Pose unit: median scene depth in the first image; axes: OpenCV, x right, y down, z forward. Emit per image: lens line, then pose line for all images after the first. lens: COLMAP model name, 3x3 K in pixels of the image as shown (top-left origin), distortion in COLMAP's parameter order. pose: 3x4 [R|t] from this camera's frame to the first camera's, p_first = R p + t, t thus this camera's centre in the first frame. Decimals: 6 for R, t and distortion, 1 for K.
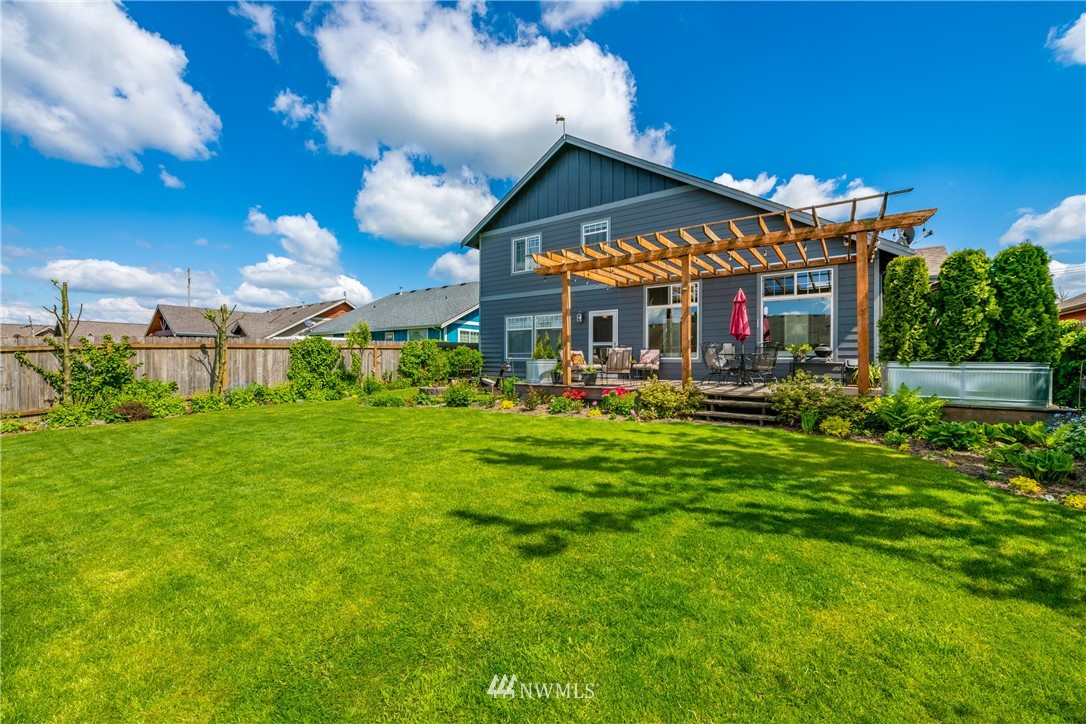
lens RADIAL K [[423.1, 0, 548.5], [0, 423.1, 363.4], [0, 0, 1]] dist [0.000128, -0.000002]
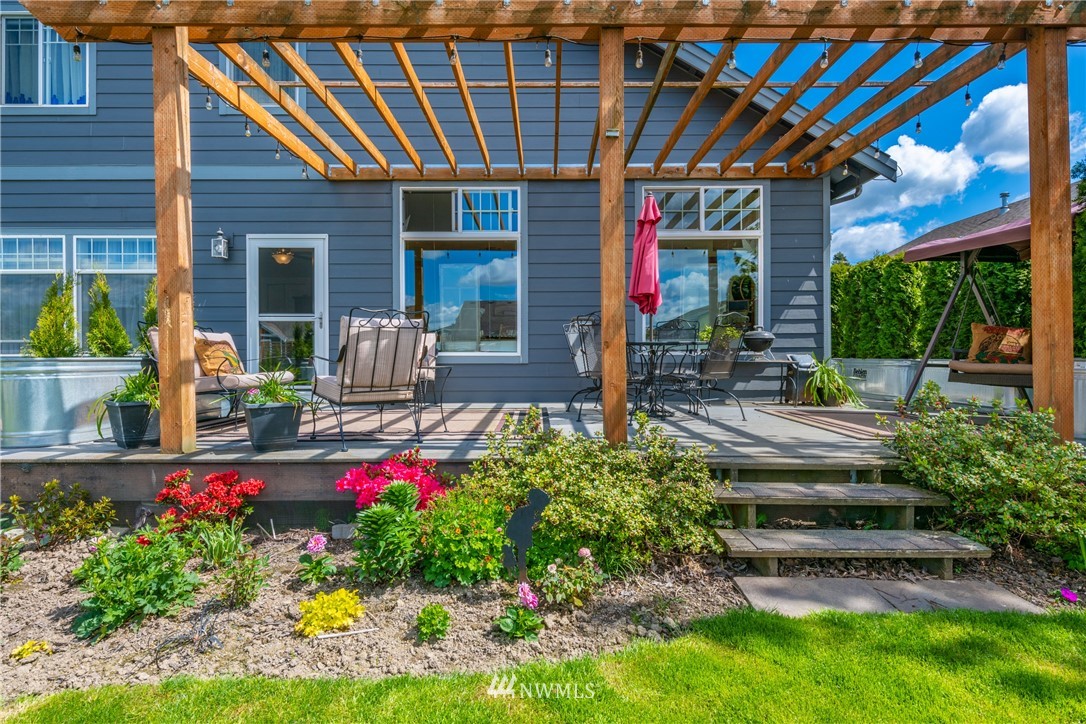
lens RADIAL K [[570.5, 0, 543.1], [0, 570.5, 357.5], [0, 0, 1]] dist [0.013439, -0.000628]
pose [[0.823338, -0.004840, 0.567531, 0.024382], [0.009349, 0.999944, -0.005035, -0.004566], [-0.567474, 0.009451, 0.823337, 0.495493]]
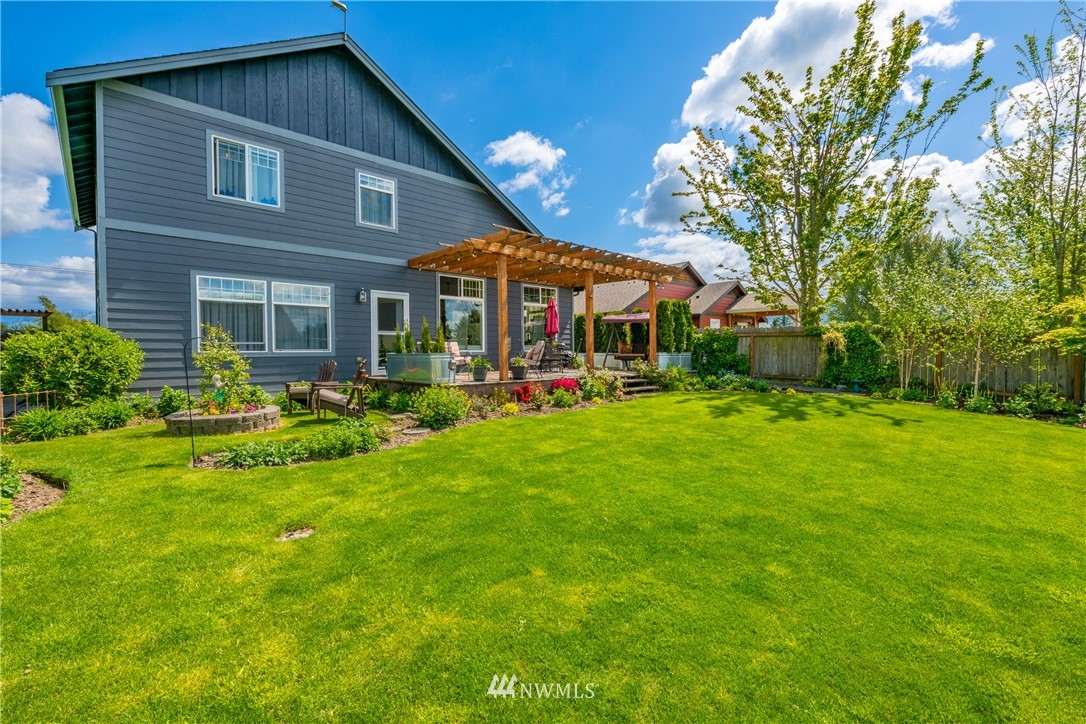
lens RADIAL K [[479.5, 0, 544.2], [0, 479.5, 358.5], [0, 0, 1]] dist [-0.000269, -0.000003]
pose [[0.192541, -0.021905, 0.981044, -0.844160], [0.009401, 0.999746, 0.020477, -0.016520], [-0.981244, 0.005280, 0.192698, 0.636736]]
